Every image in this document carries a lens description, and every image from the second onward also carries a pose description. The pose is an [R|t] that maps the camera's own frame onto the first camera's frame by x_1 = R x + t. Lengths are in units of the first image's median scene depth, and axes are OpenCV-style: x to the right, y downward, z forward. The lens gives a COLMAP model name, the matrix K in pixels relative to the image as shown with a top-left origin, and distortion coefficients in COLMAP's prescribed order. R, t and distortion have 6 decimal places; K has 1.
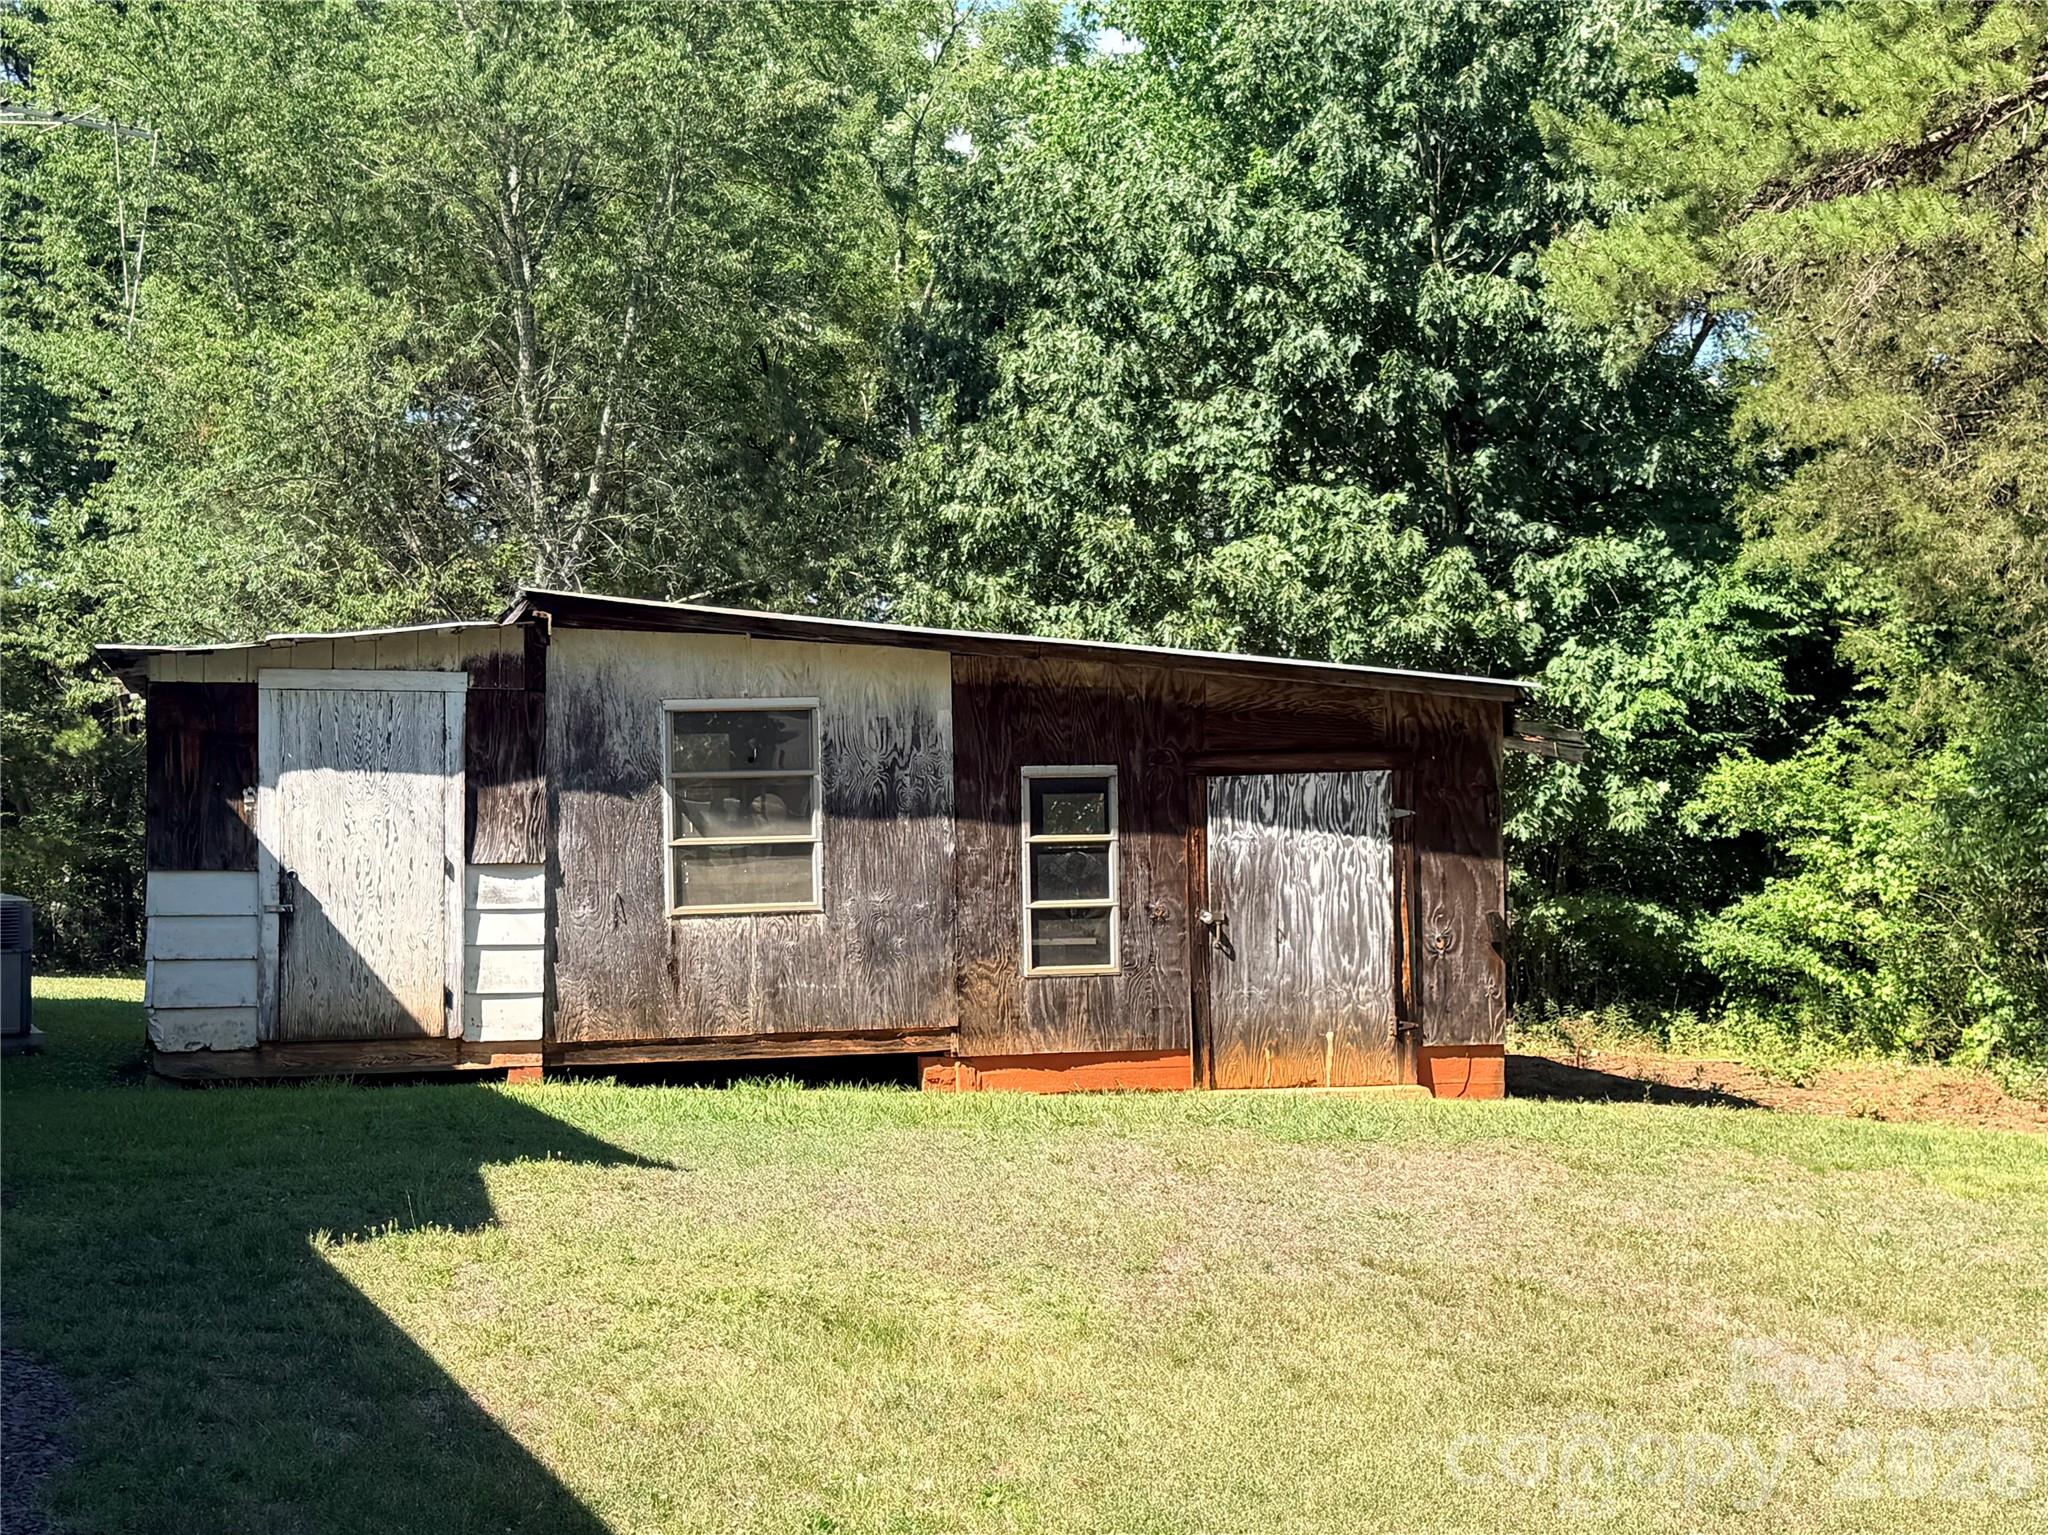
lens RADIAL K [[2899.1, 0, 1024.0], [0, 2899.1, 767.5], [0, 0, 1]] dist [0.236935, -0.411980]
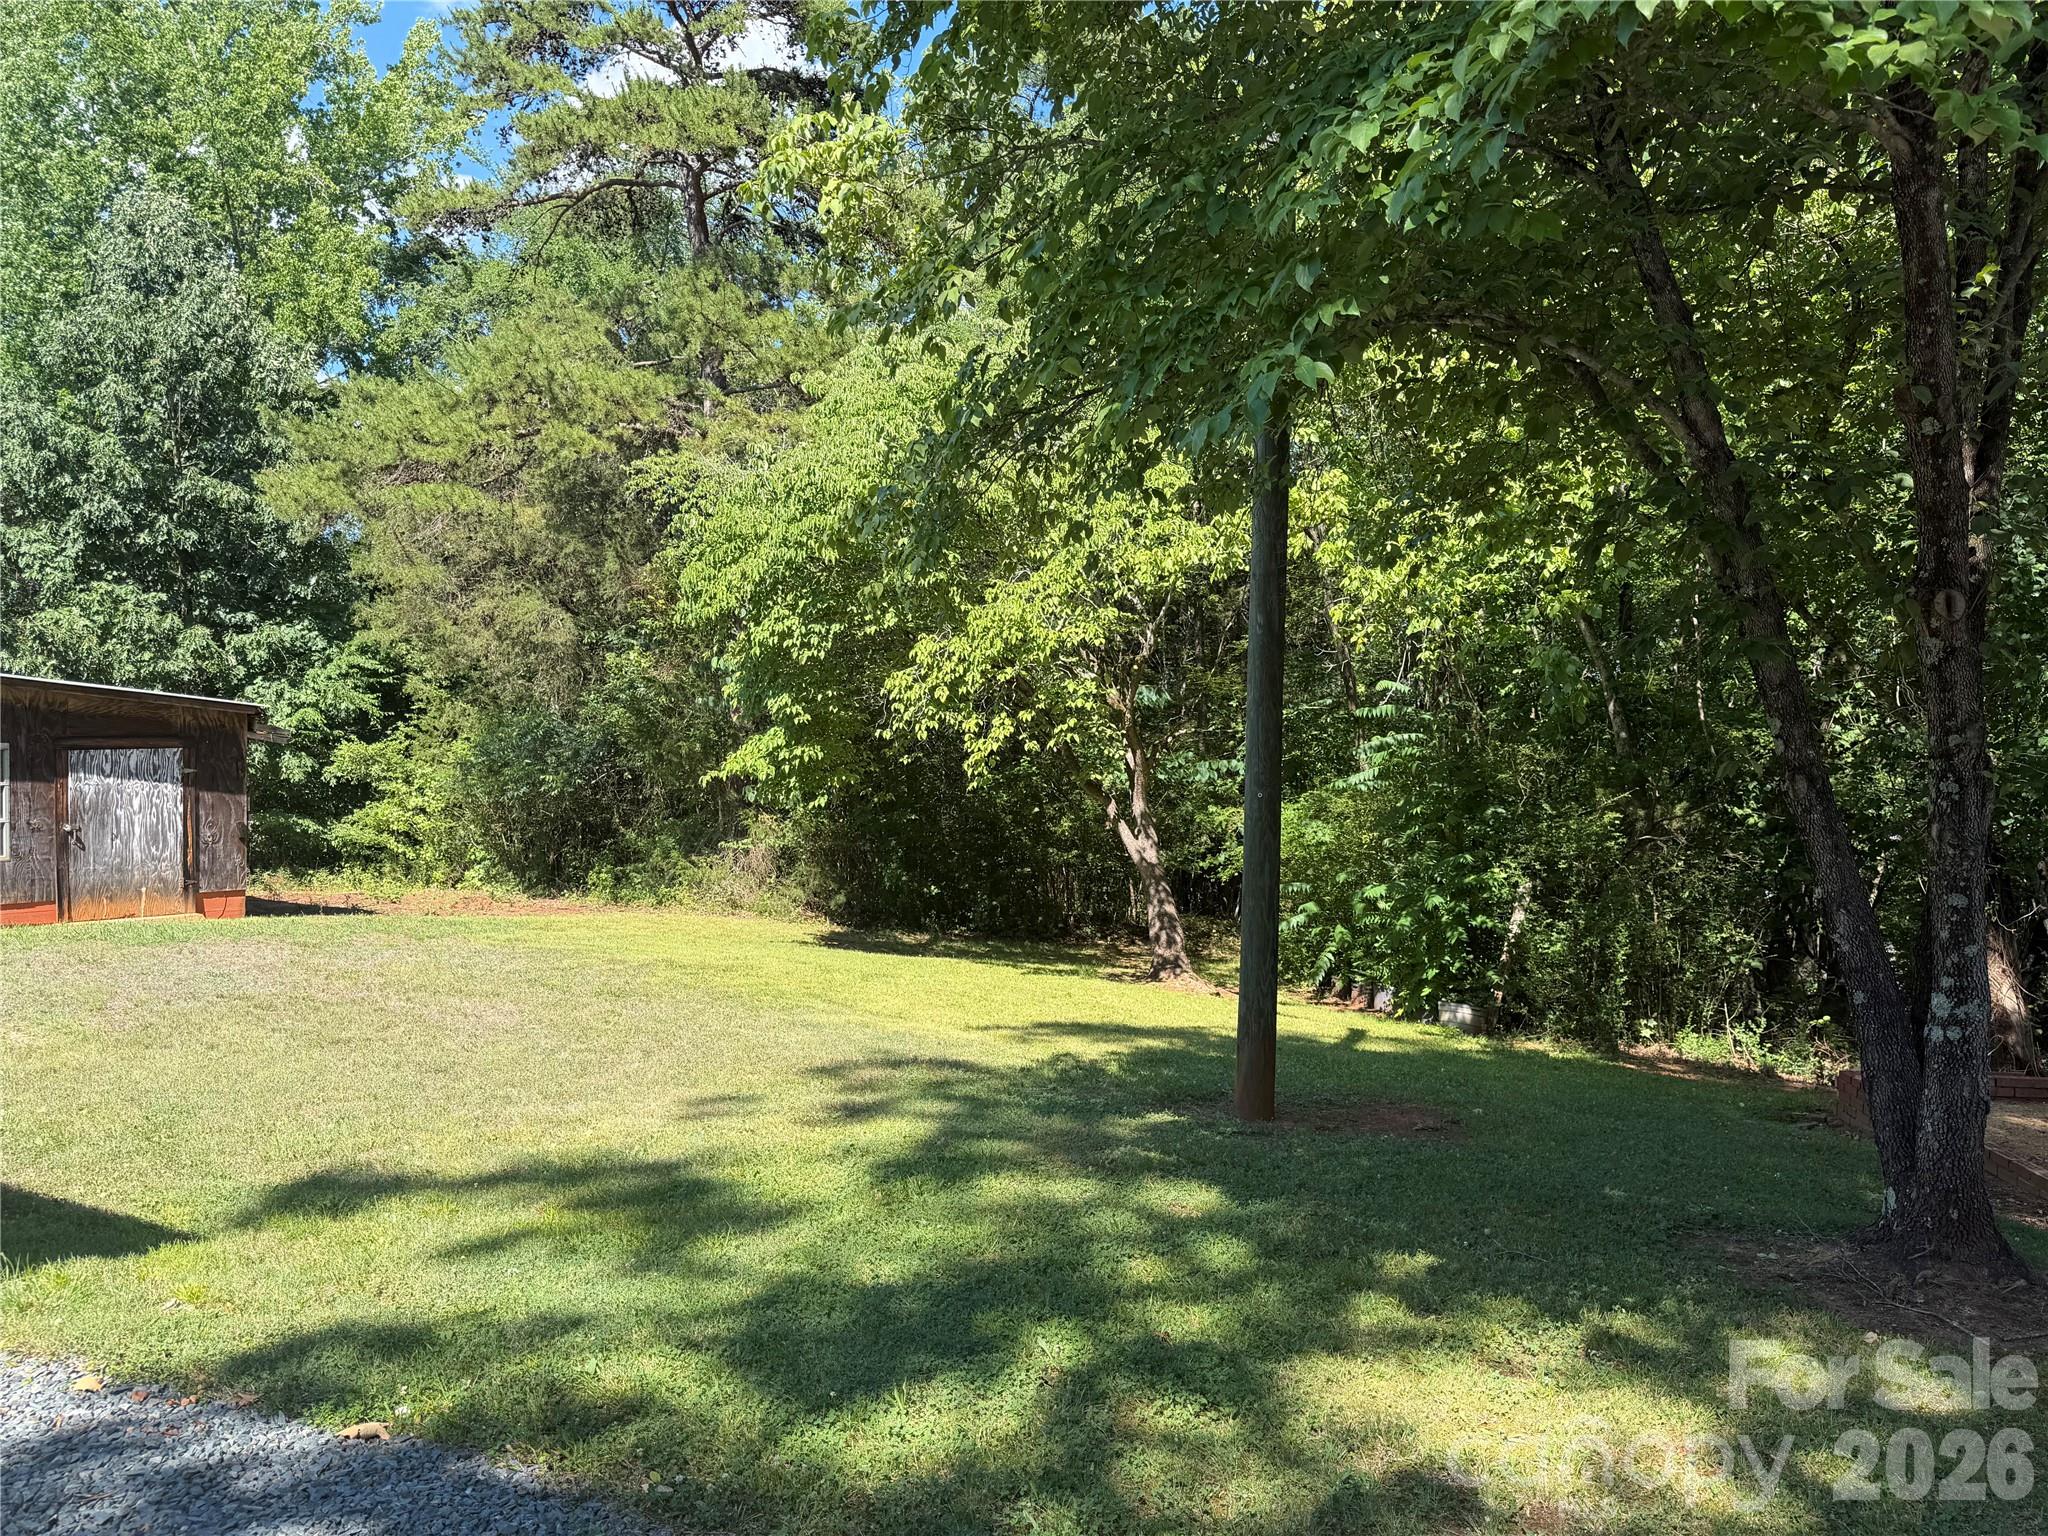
lens RADIAL K [[1426.9, 0, 1024.0], [0, 1426.9, 768.0], [0, 0, 1]] dist [-0.005925, -0.004083]
pose [[0.770056, 0.007635, 0.637931, -0.035569], [-0.018271, 0.999782, 0.010090, -0.004483], [-0.637715, -0.019426, 0.770027, -0.050898]]
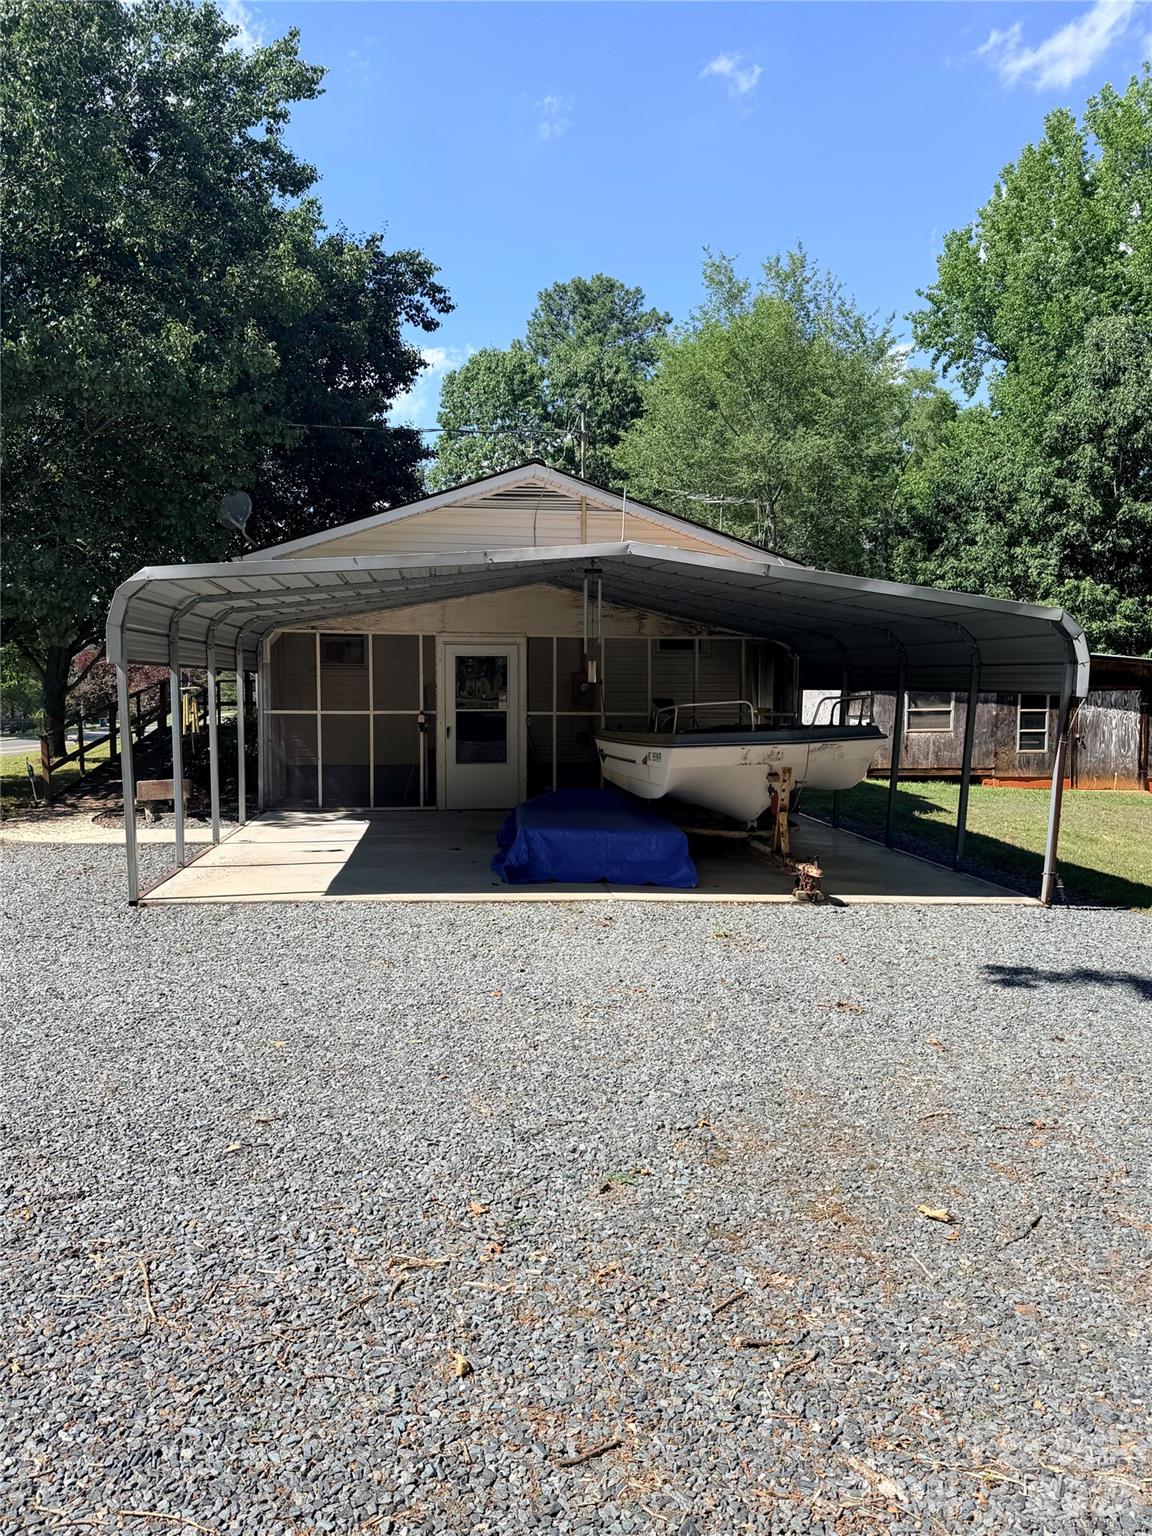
lens RADIAL K [[1070.1, 0, 576.0], [0, 1070.1, 768.0], [0, 0, 1]] dist [-0.005925, -0.004083]
pose [[0.961029, 0.033776, -0.274377, -0.116130], [-0.006582, 0.995023, 0.099433, -0.021363], [0.276370, -0.093752, 0.956468, -0.223823]]
